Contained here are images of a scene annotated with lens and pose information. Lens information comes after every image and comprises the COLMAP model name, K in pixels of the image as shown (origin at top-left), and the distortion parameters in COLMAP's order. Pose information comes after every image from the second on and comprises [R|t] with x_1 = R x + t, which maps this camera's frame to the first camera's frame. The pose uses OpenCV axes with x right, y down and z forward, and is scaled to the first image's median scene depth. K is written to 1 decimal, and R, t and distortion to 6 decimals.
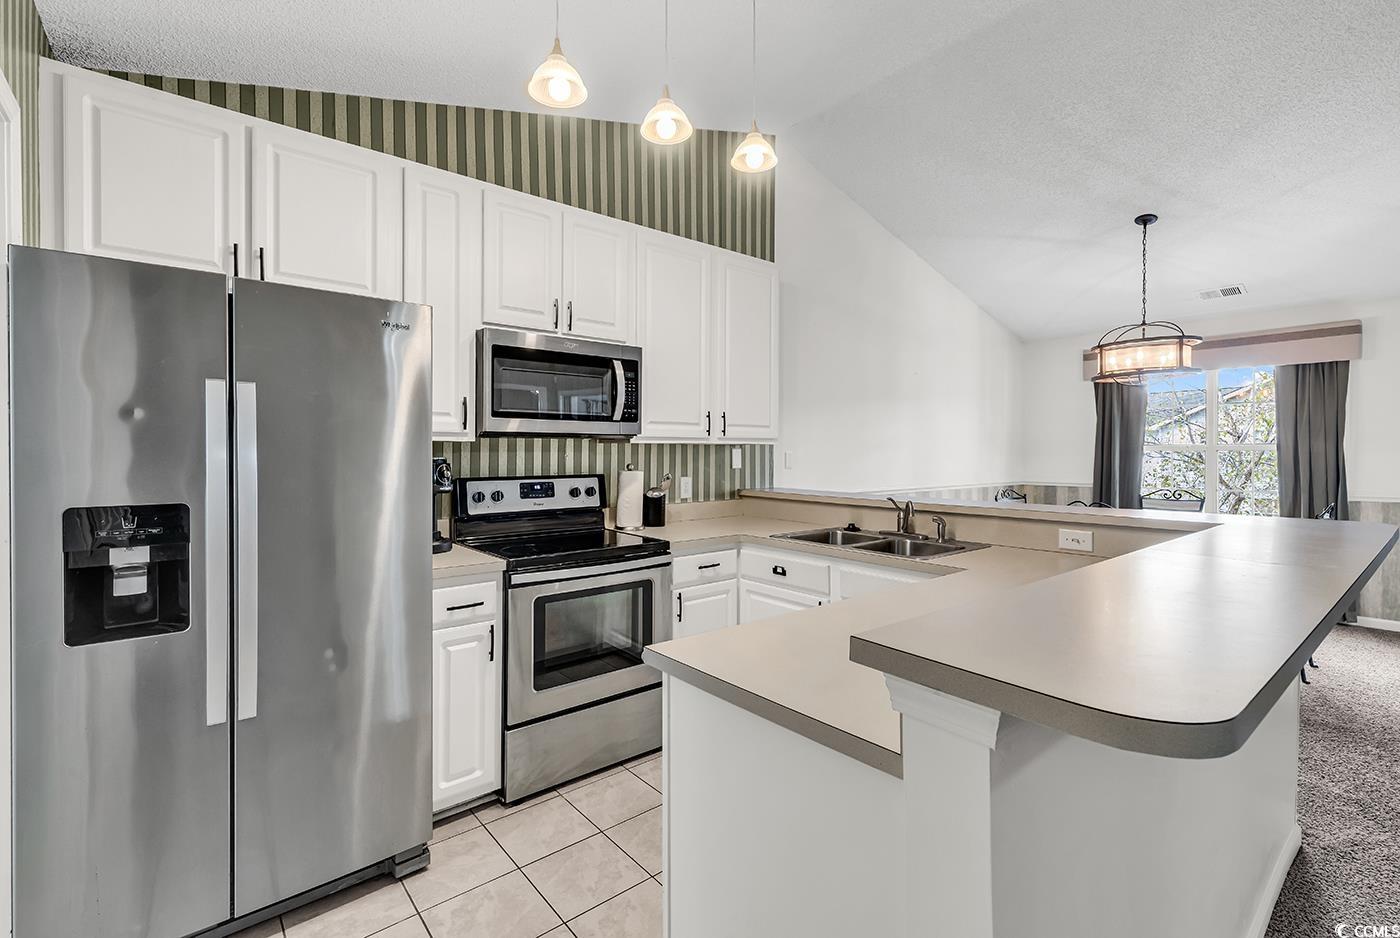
lens RADIAL K [[634.4, 0, 704.5], [0, 634.4, 467.3], [0, 0, 1]] dist [-0.000481, -0.002148]
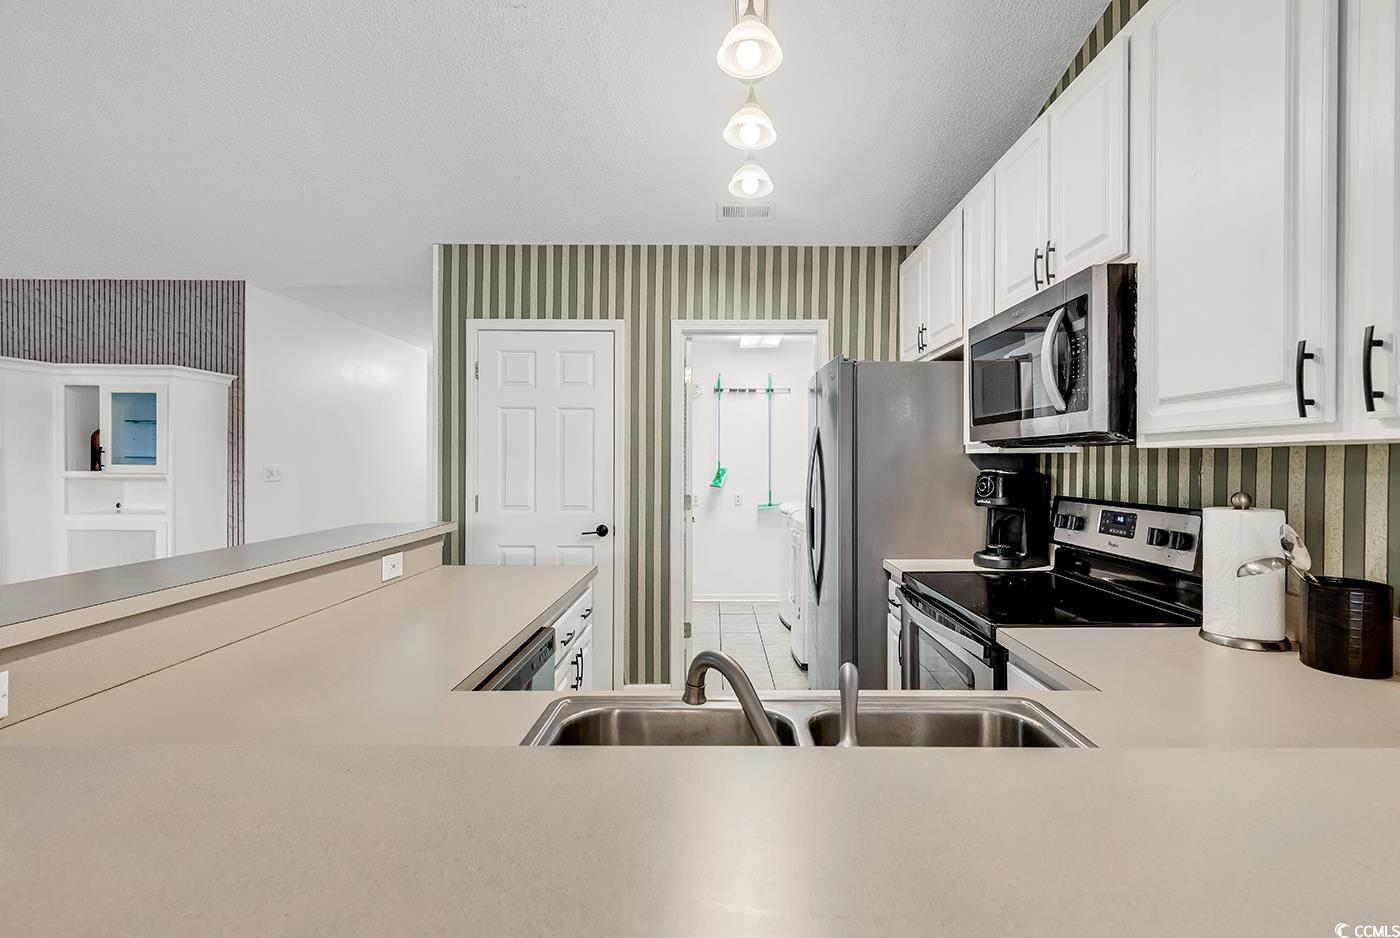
lens RADIAL K [[634.4, 0, 726.3], [0, 634.4, 460.0], [0, 0, 1]] dist [-0.000481, -0.002148]
pose [[-0.645259, -0.001818, -0.763962, 0.483015], [-0.019359, 0.999715, 0.013972, -0.030188], [0.763718, 0.023805, -0.645110, 1.085437]]
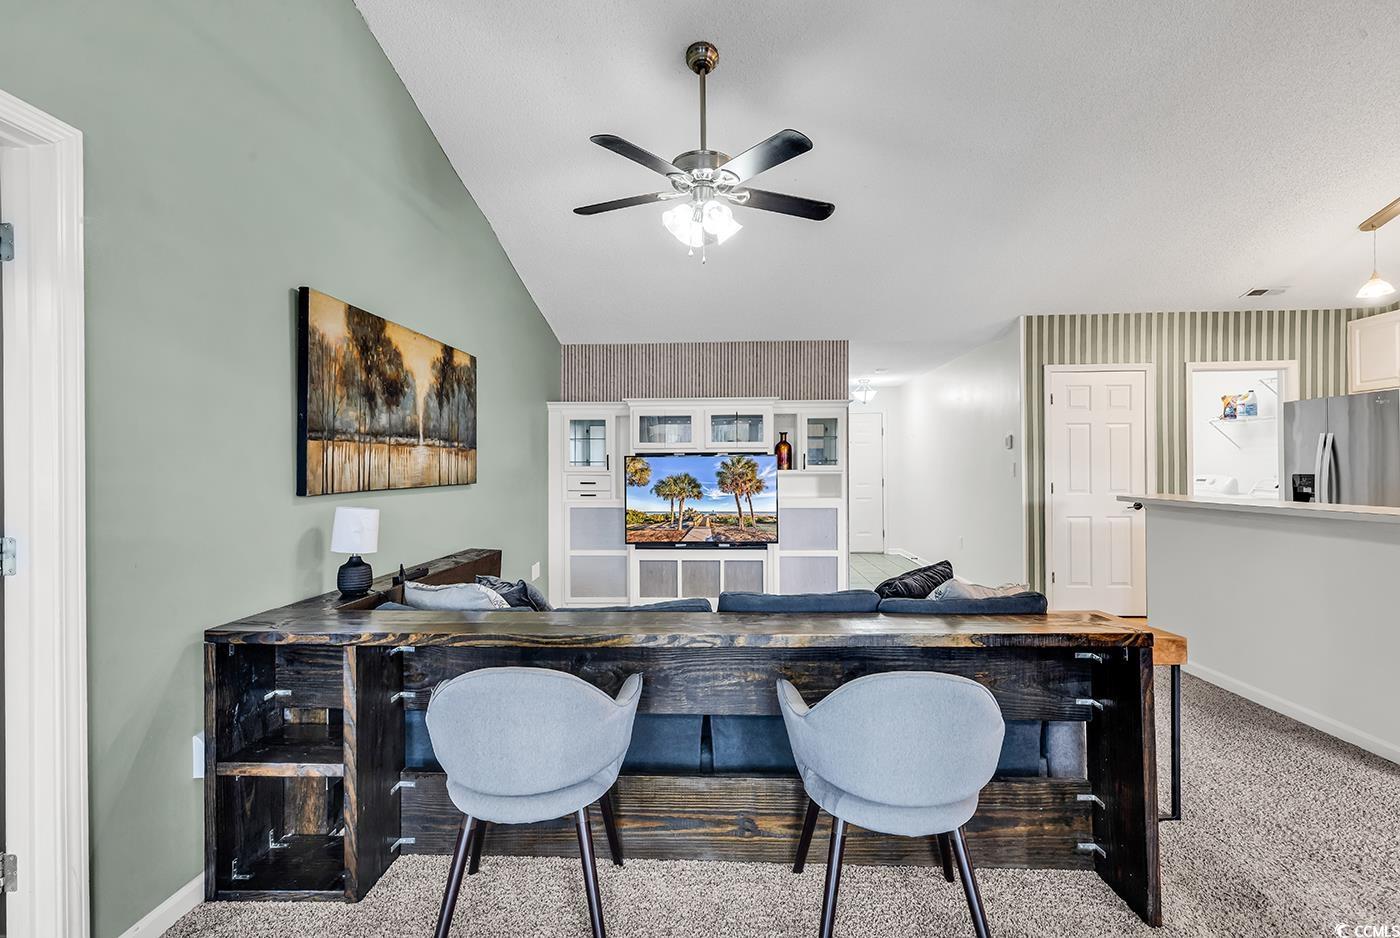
lens RADIAL K [[634.4, 0, 688.8], [0, 634.4, 471.0], [0, 0, 1]] dist [-0.000481, -0.002148]
pose [[-0.688985, 0.010867, -0.724694, 1.816413], [-0.006160, 0.999764, 0.020849, -0.003474], [0.724749, 0.018829, -0.688755, 0.473978]]
